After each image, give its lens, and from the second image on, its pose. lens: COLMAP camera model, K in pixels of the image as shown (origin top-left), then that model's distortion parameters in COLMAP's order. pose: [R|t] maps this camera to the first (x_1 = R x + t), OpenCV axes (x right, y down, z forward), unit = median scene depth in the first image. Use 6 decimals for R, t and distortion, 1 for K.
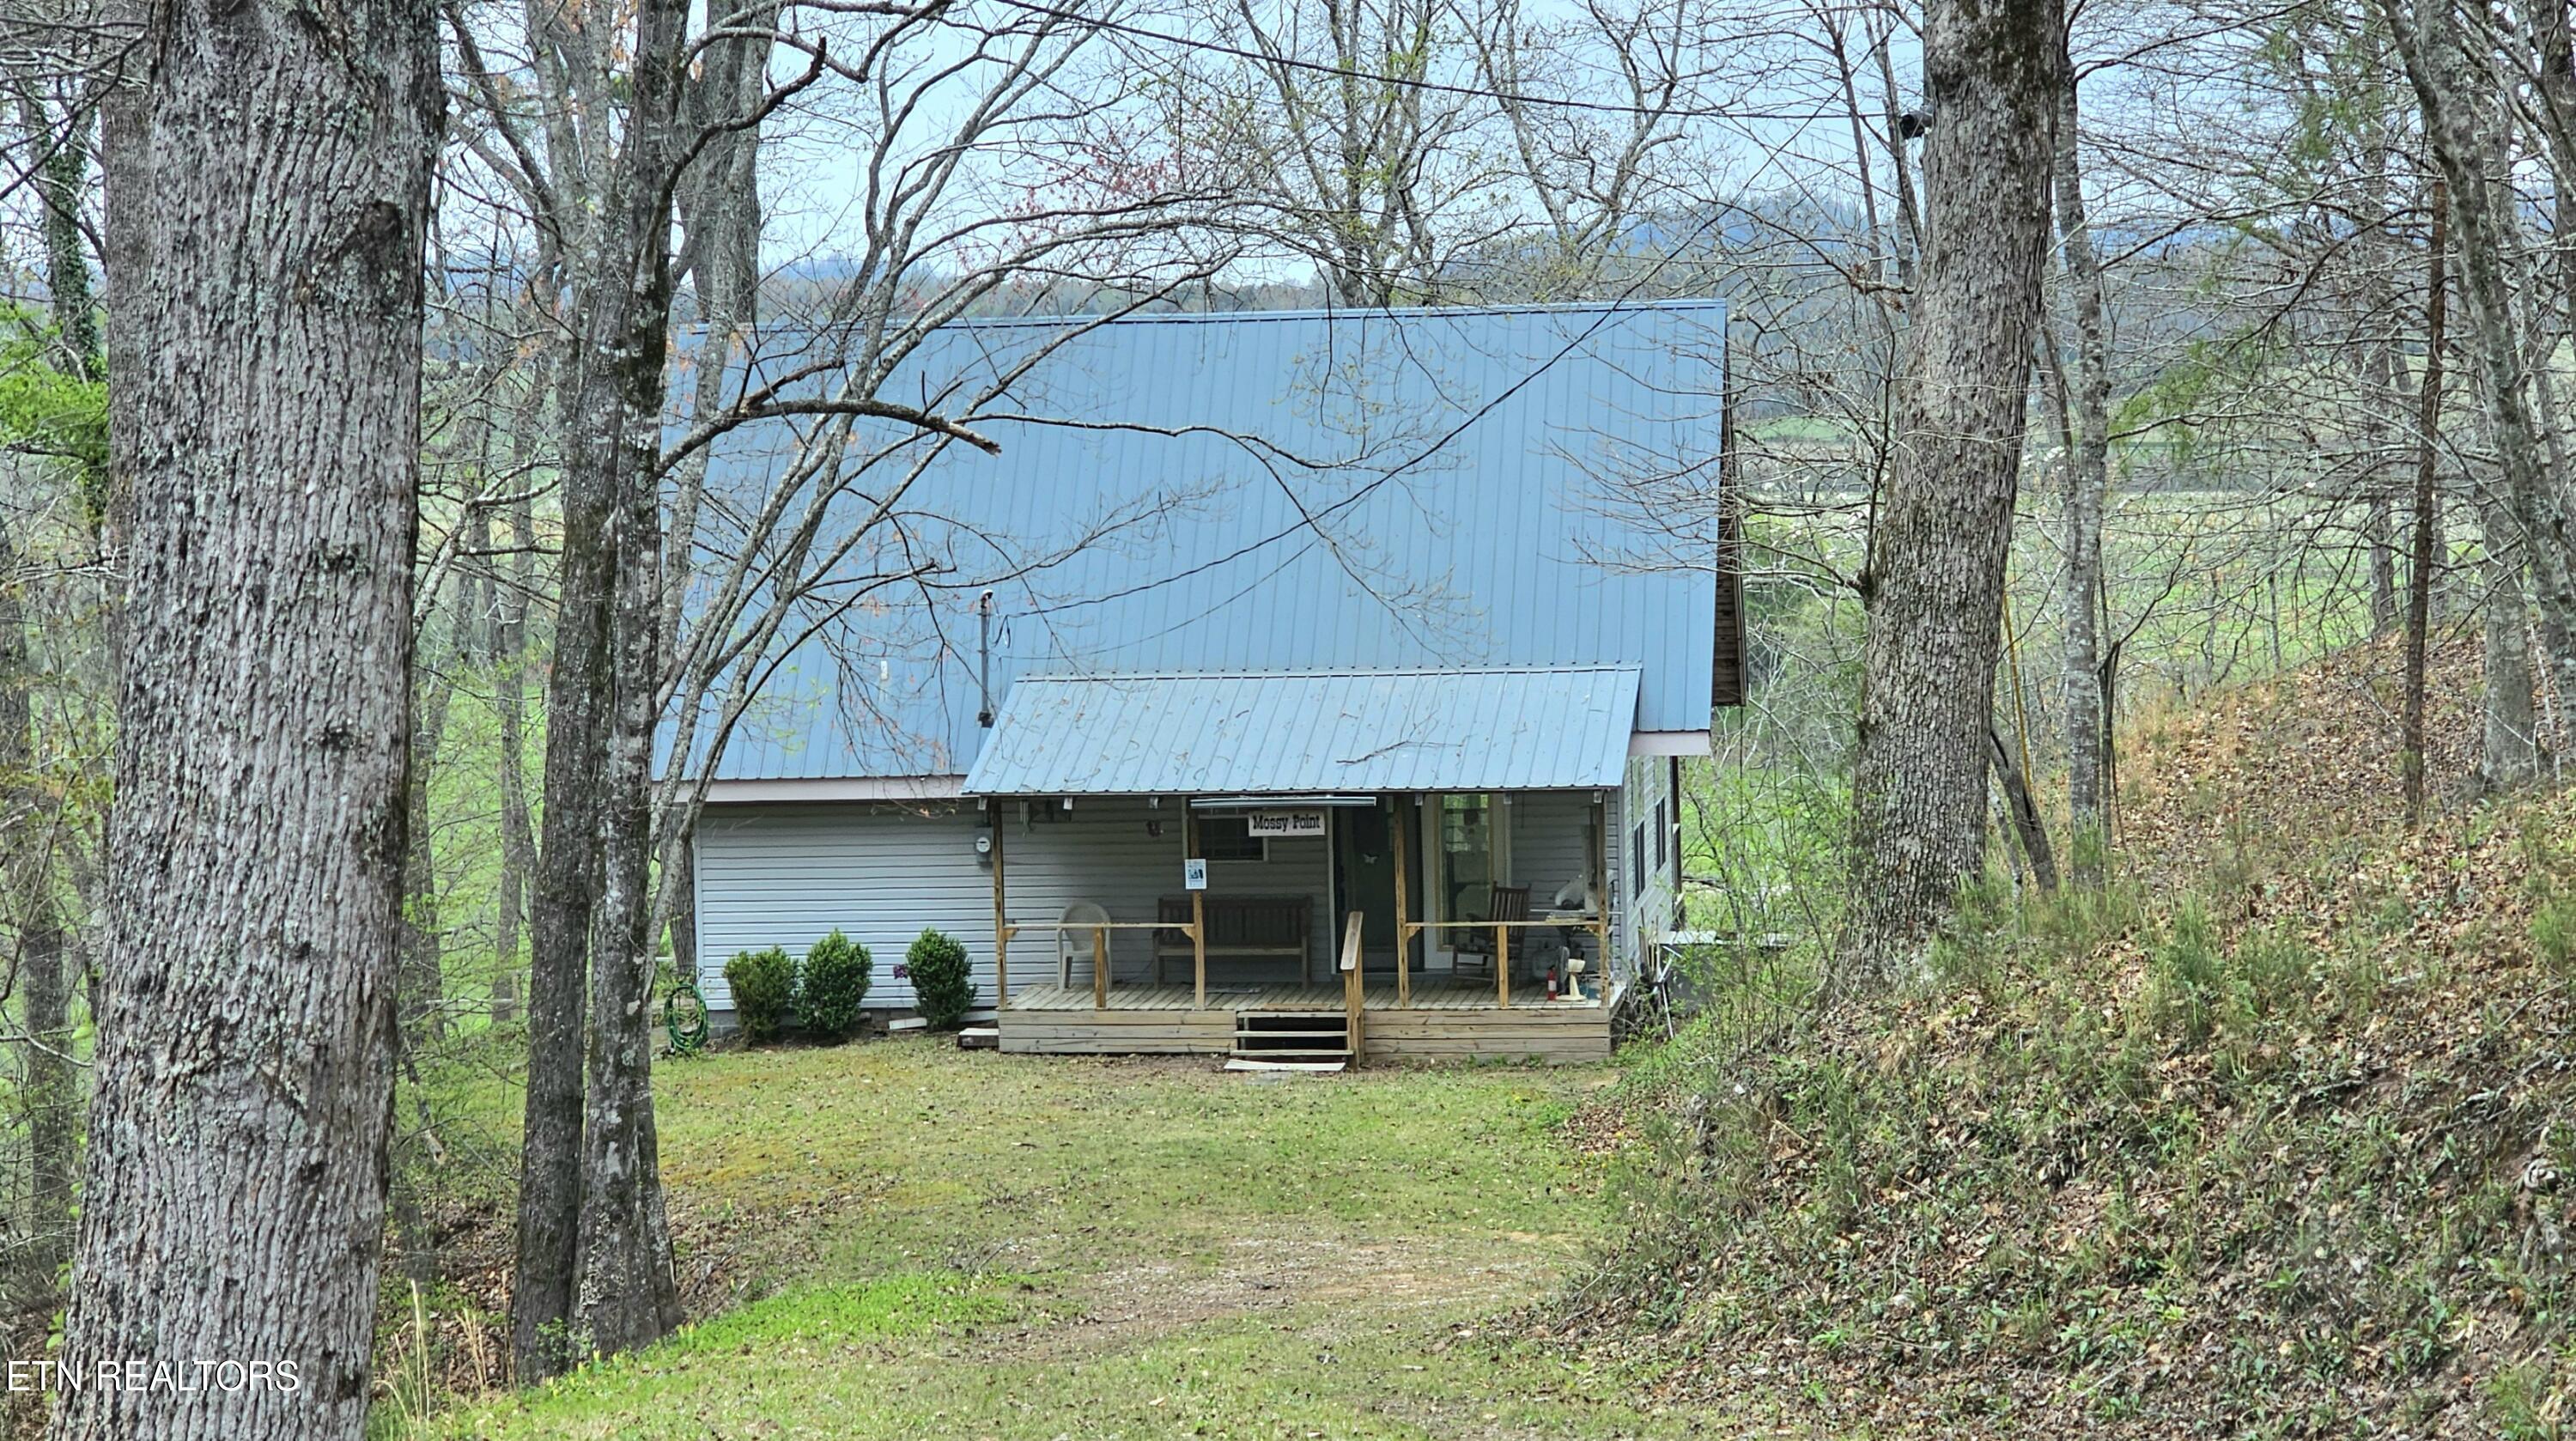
lens RADIAL K [[5410.7, 0, 1291.1], [0, 5410.7, 719.4], [0, 0, 1]] dist [-0.092385, 0.000000]
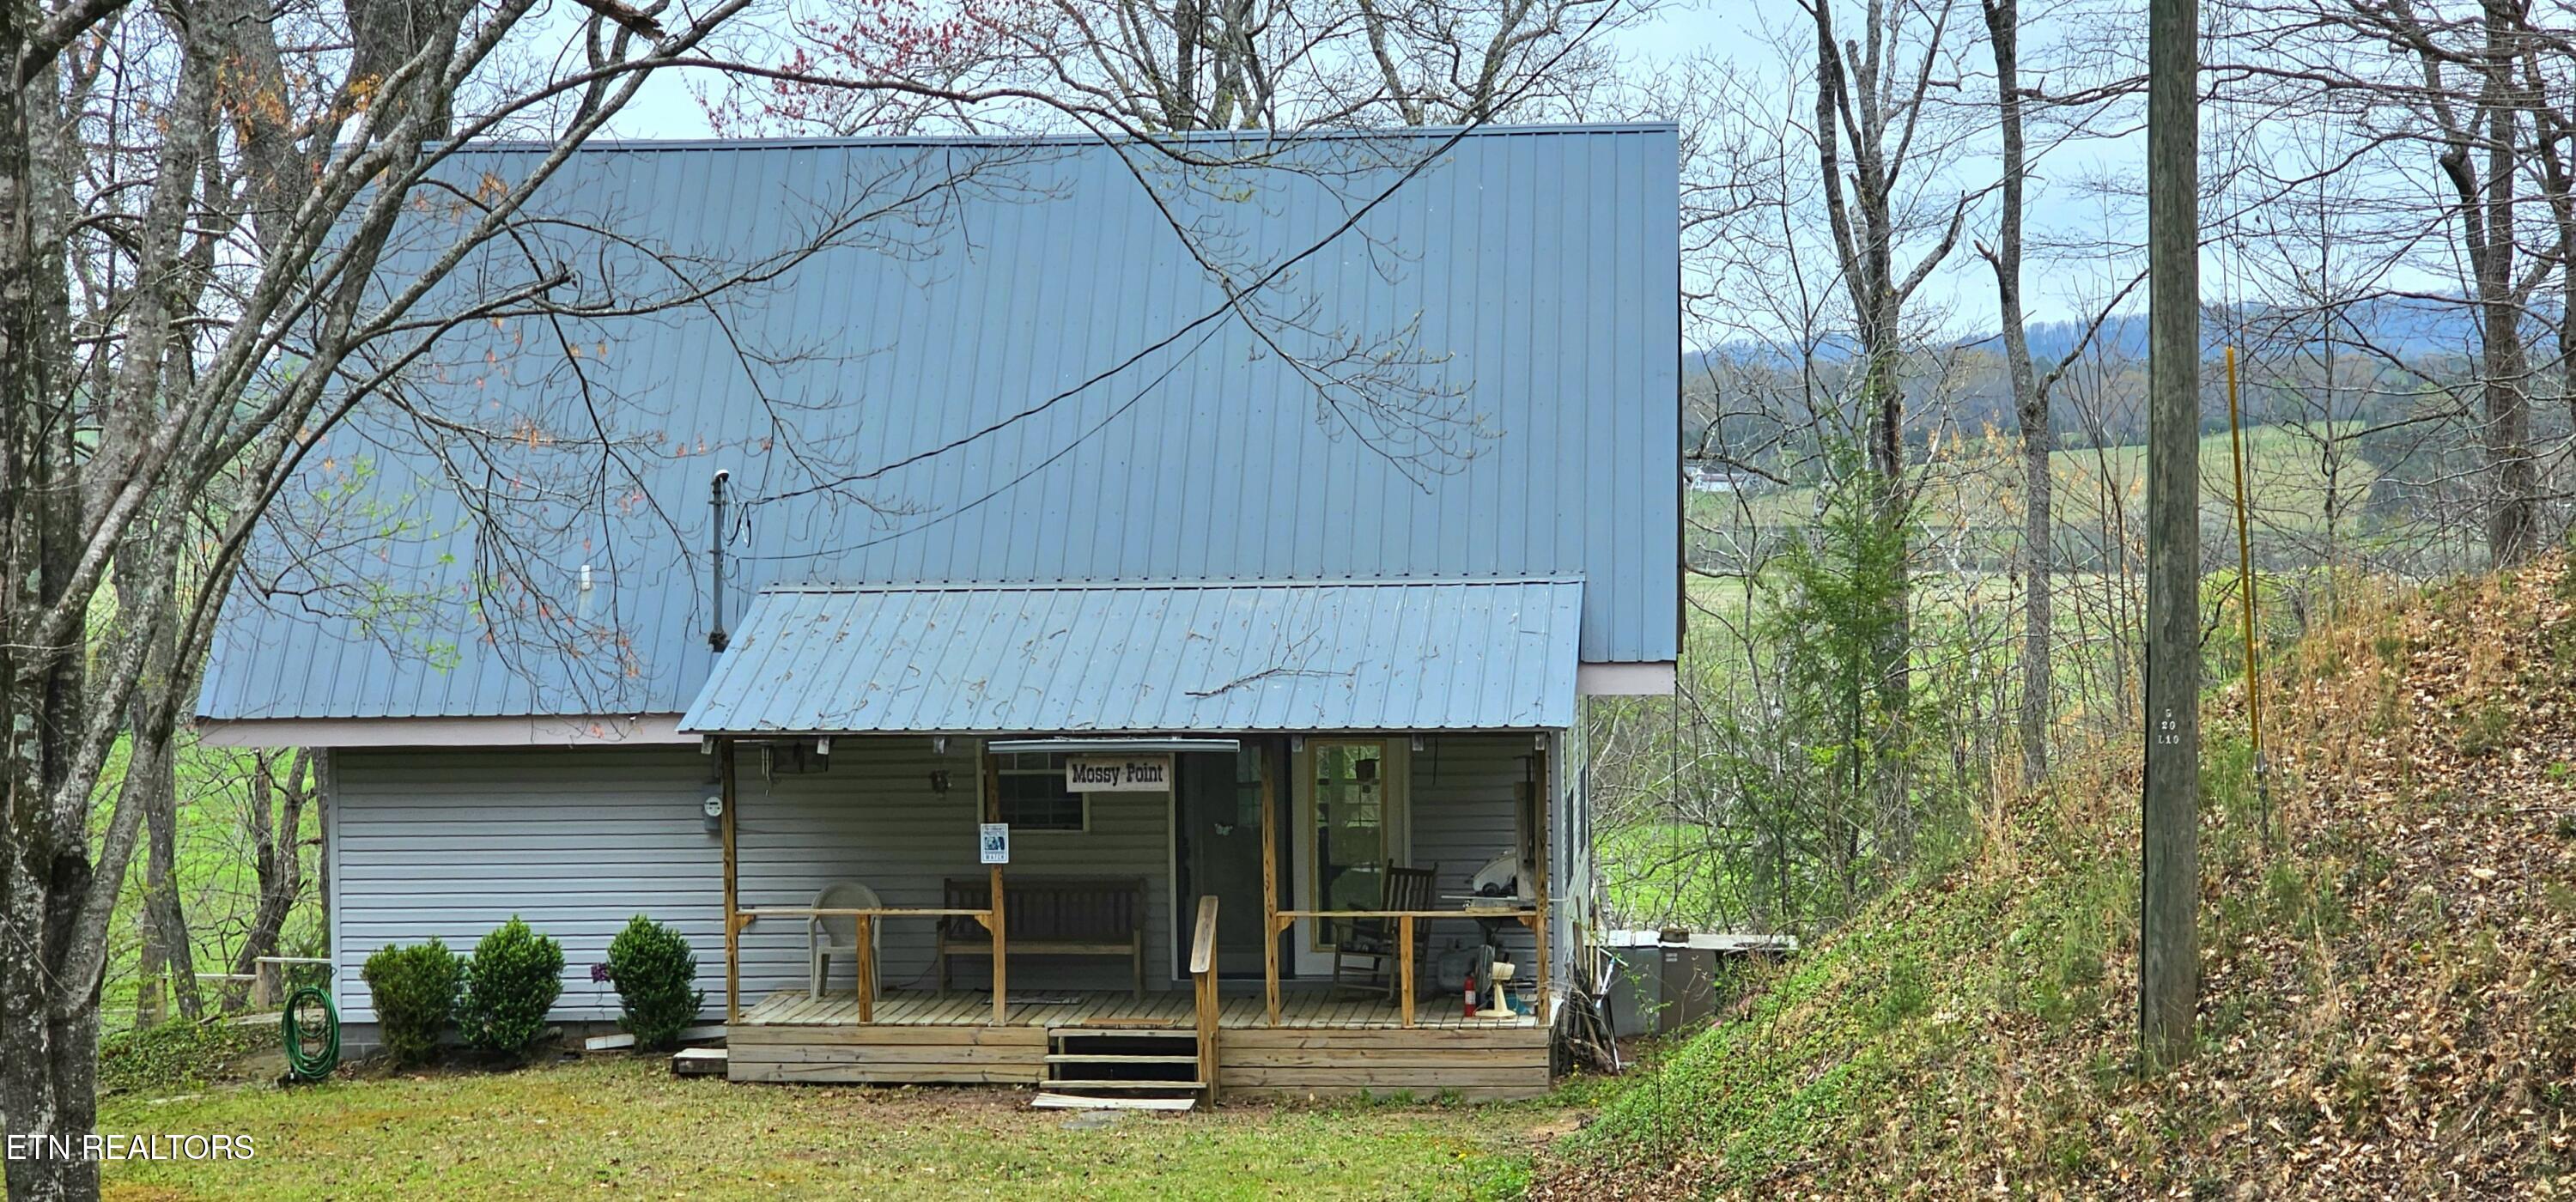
lens RADIAL K [[5813.9, 0, 1233.2], [0, 5813.9, 742.7], [0, 0, 1]] dist [0.136149, 0.000000]
pose [[0.999674, 0.008273, 0.024161, -0.004235], [-0.008386, 0.999954, 0.004576, 0.010720], [-0.024122, -0.004777, 0.999698, 0.198029]]
